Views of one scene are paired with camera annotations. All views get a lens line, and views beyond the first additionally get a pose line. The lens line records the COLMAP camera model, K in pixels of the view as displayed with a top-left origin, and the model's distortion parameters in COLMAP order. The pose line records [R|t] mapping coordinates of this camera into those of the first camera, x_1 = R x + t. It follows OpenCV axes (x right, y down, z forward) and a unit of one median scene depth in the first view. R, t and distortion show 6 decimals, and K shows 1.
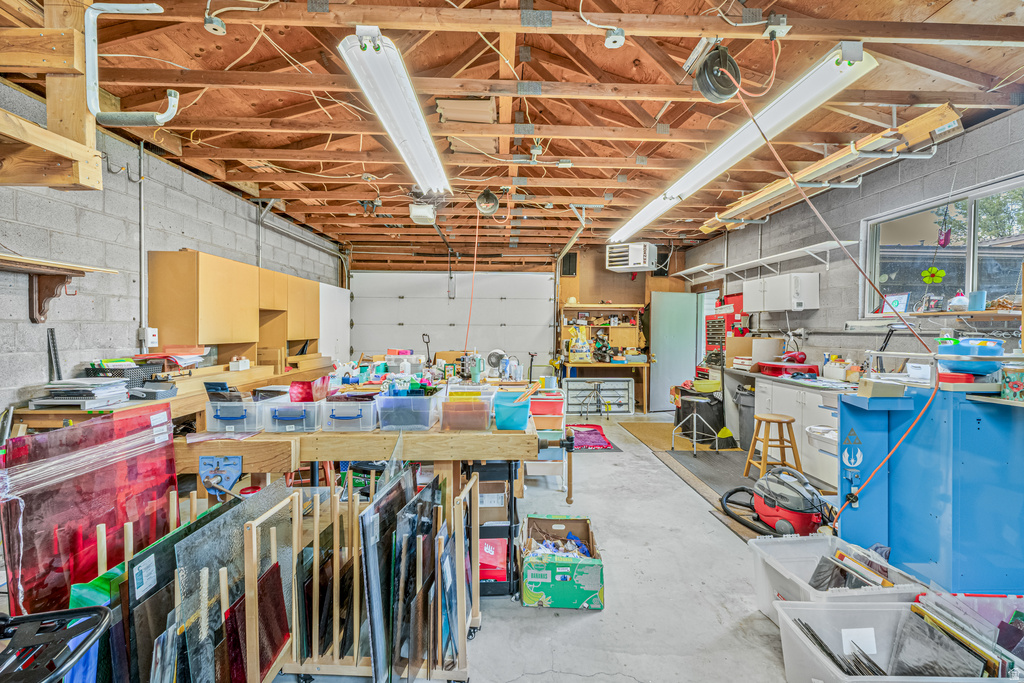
lens RADIAL K [[448.7, 0, 515.6], [0, 448.7, 338.3], [0, 0, 1]] dist [0.001349, 0.000427]
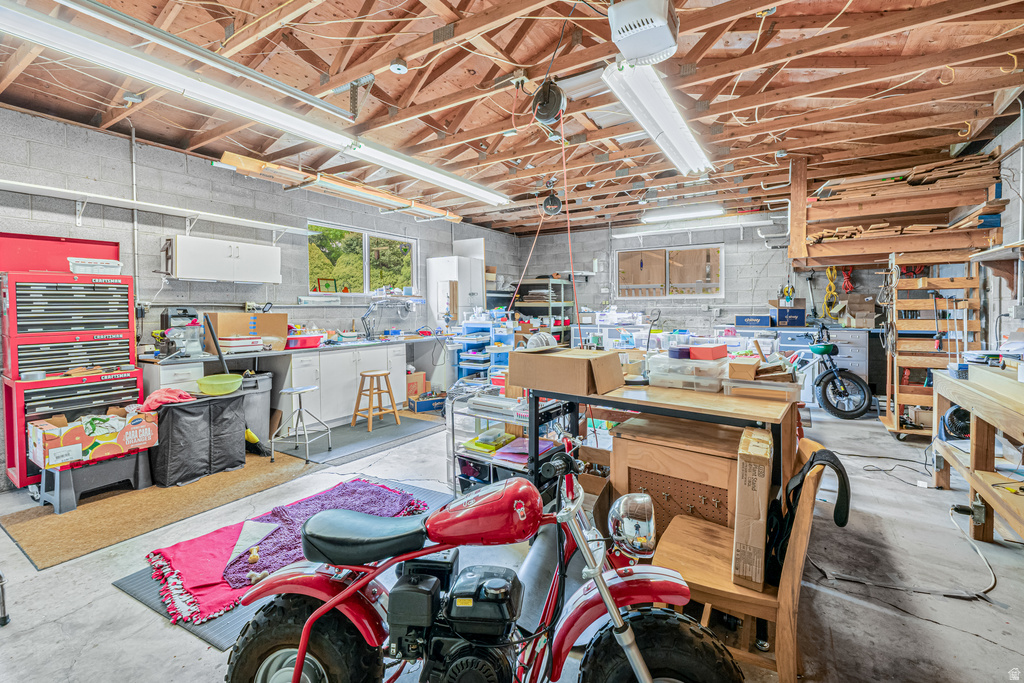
lens RADIAL K [[448.7, 0, 519.4], [0, 448.7, 311.1], [0, 0, 1]] dist [0.001349, 0.000427]
pose [[-0.831262, -0.009246, 0.555804, -0.599364], [0.008728, 0.999521, 0.029681, -0.040117], [-0.555812, 0.029524, -0.830783, 2.242559]]
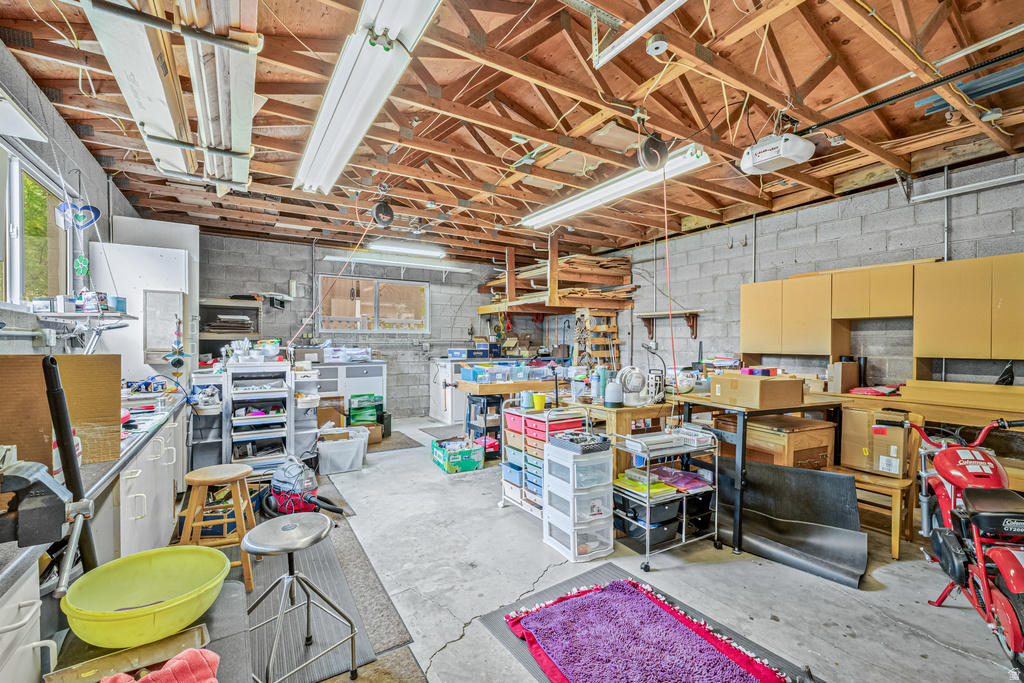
lens RADIAL K [[448.7, 0, 517.6], [0, 448.7, 345.2], [0, 0, 1]] dist [0.001349, 0.000427]
pose [[-0.861802, -0.006750, -0.507201, 0.661231], [-0.020432, 0.999562, 0.021413, -0.028093], [0.506834, 0.028817, -0.861562, 2.139308]]
